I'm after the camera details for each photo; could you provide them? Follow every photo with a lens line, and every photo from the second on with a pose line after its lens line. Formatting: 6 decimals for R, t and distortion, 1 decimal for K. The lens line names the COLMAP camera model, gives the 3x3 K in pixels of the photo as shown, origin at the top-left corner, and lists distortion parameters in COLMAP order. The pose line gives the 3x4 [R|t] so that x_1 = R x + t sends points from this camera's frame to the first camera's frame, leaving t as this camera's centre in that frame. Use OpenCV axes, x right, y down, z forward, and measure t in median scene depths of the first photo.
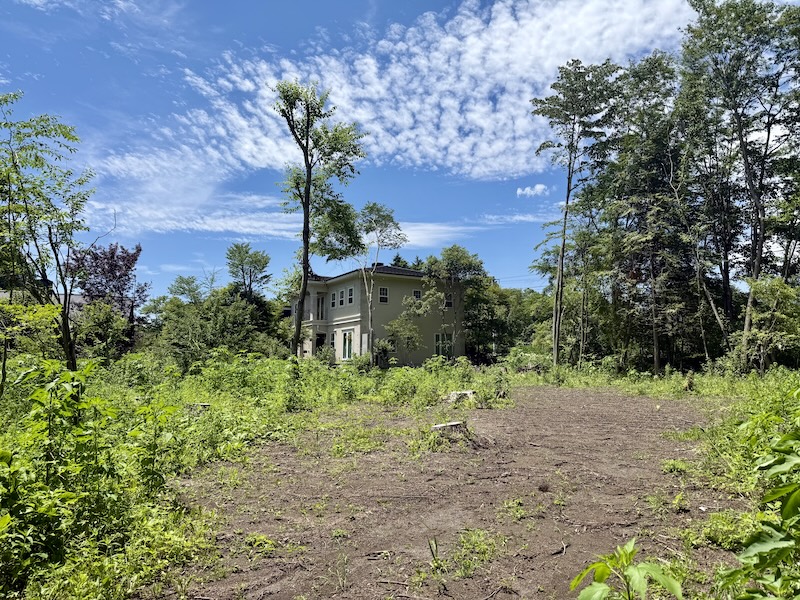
lens RADIAL K [[556.0, 0, 400.7], [0, 556.0, 301.6], [0, 0, 1]] dist [0.003560, -0.011829]
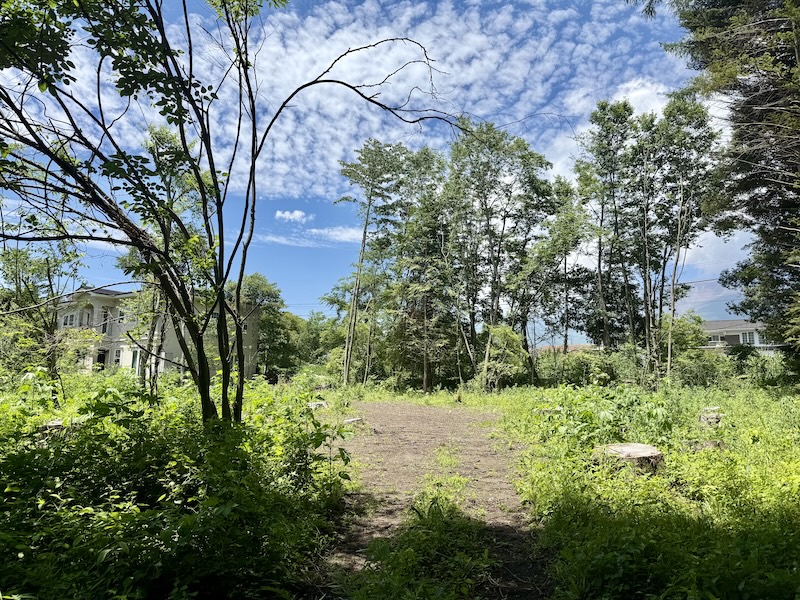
lens RADIAL K [[556.0, 0, 401.5], [0, 556.0, 303.0], [0, 0, 1]] dist [0.003560, -0.011829]
pose [[0.897079, 0.079096, 0.434734, -0.117576], [-0.064051, 0.996734, -0.049177, -0.007805], [-0.437204, 0.016271, 0.899215, -0.109917]]
